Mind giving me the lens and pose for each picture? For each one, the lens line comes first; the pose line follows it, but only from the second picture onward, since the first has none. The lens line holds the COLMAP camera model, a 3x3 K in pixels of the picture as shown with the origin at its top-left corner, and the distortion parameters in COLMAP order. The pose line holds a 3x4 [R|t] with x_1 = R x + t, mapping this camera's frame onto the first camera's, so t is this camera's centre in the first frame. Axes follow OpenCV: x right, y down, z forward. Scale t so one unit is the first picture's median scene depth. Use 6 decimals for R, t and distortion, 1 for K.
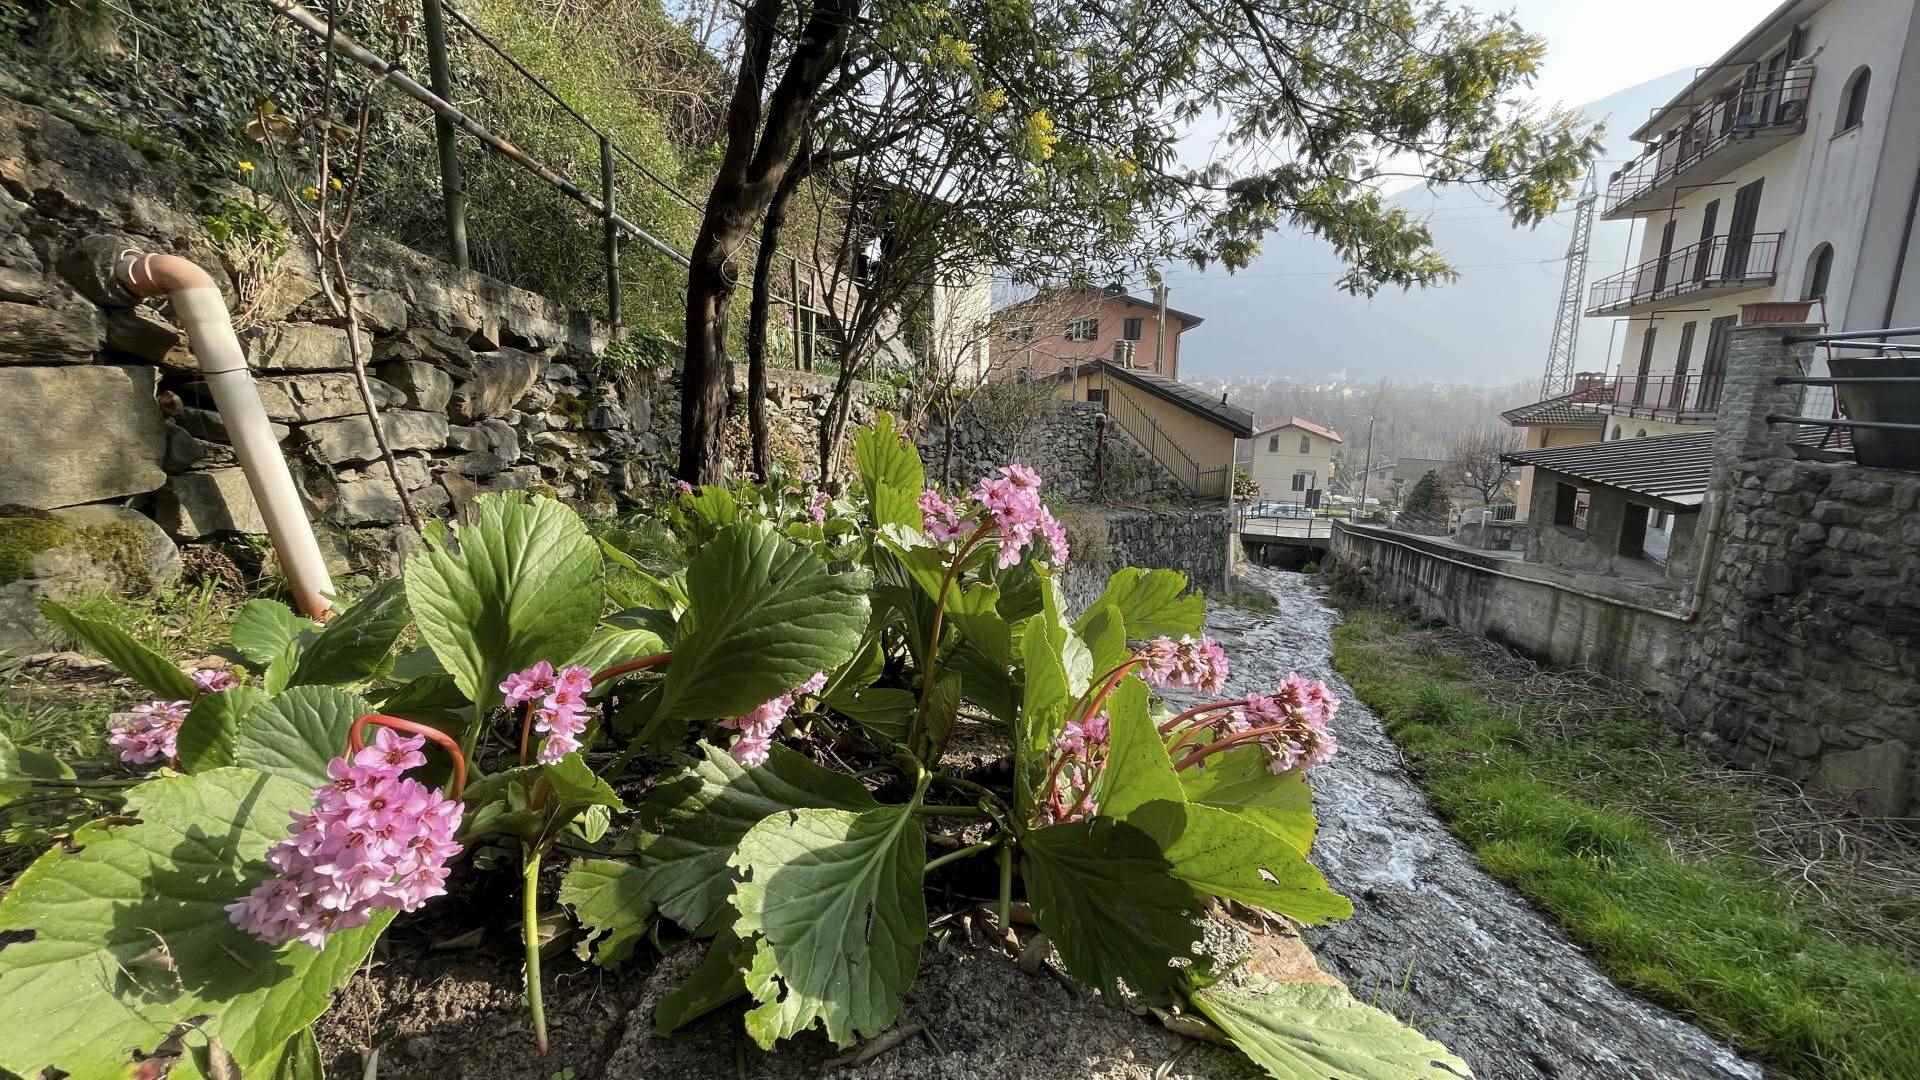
lens RADIAL K [[775.5, 0, 953.0], [0, 775.5, 537.5], [0, 0, 1]] dist [-0.005019, 0.000821]
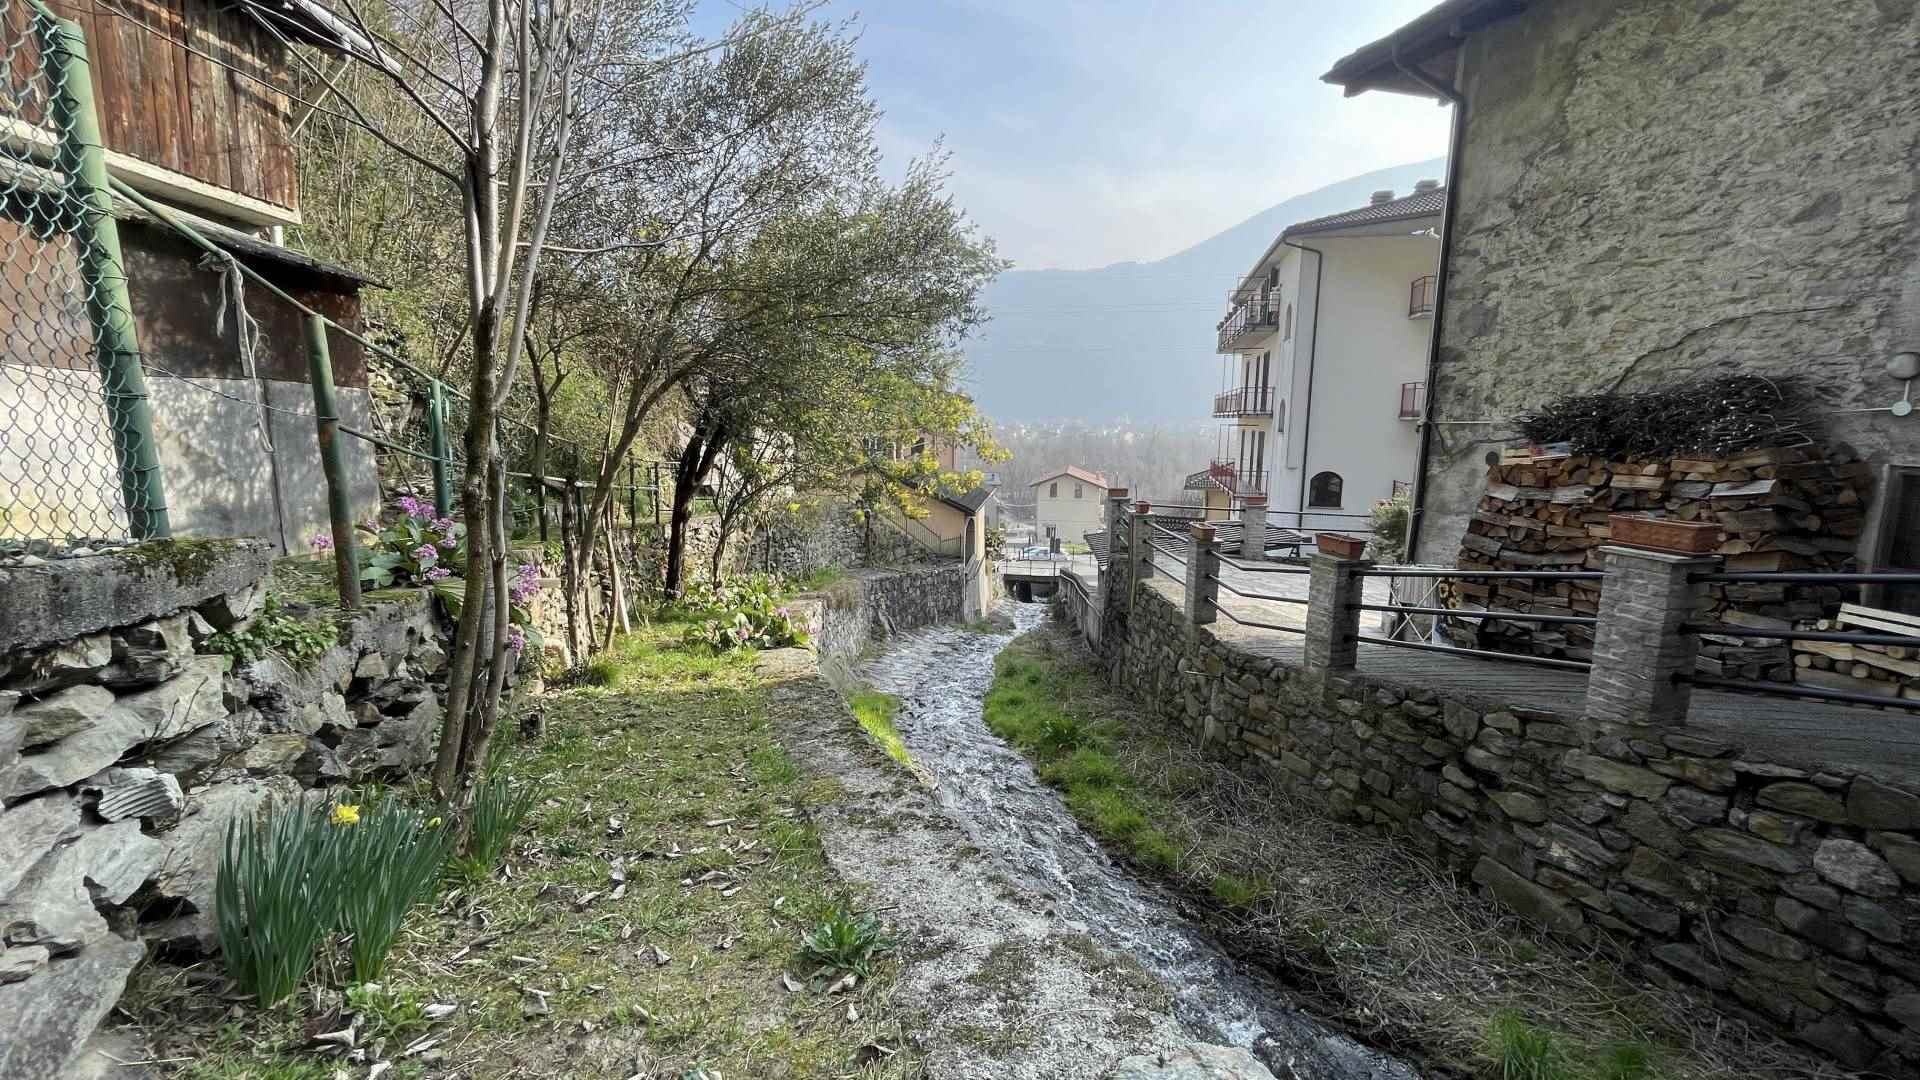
lens RADIAL K [[775.5, 0, 954.3], [0, 775.5, 542.1], [0, 0, 1]] dist [-0.005019, 0.000821]
pose [[0.971722, -0.031659, 0.233997, -0.004821], [0.042288, 0.998283, -0.040542, -0.024706], [-0.232311, 0.049291, 0.971392, -0.540171]]
